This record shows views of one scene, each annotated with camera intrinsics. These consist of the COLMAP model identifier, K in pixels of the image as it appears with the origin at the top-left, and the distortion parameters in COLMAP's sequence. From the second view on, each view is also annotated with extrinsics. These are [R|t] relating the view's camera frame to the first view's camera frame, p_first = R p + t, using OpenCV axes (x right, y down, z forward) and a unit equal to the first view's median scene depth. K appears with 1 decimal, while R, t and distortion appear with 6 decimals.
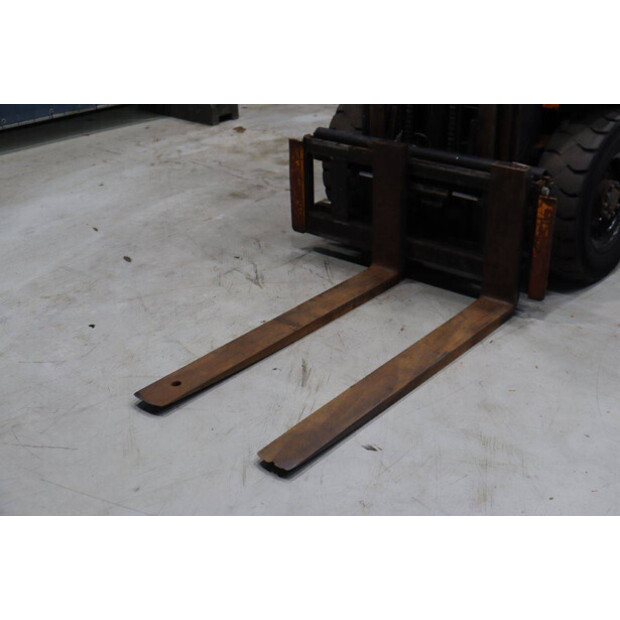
lens RADIAL K [[911.8, 0, 310.1], [0, 911.8, 308.9], [0, 0, 1]] dist [0.090028, 0.000000]
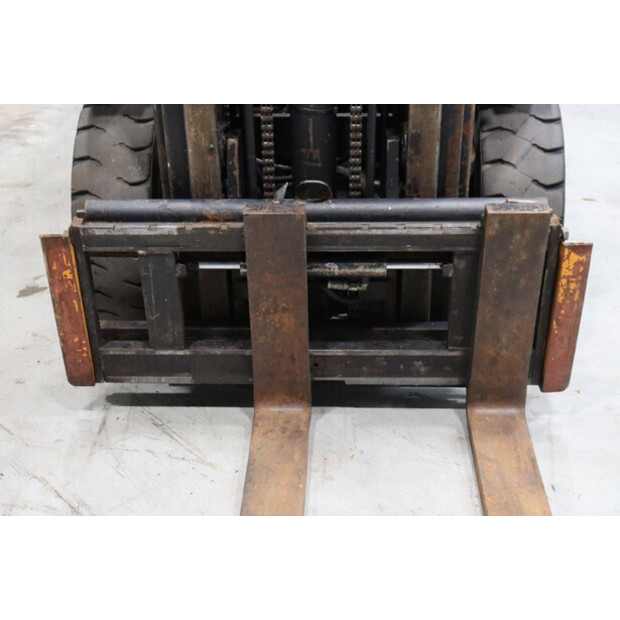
lens RADIAL K [[911.8, 0, 311.0], [0, 911.8, 311.1], [0, 0, 1]] dist [0.090028, 0.000000]
pose [[0.800778, -0.306985, 0.514309, -0.200879], [0.270103, 0.951485, 0.147380, -0.197533], [-0.534601, 0.020898, 0.844846, 0.514976]]
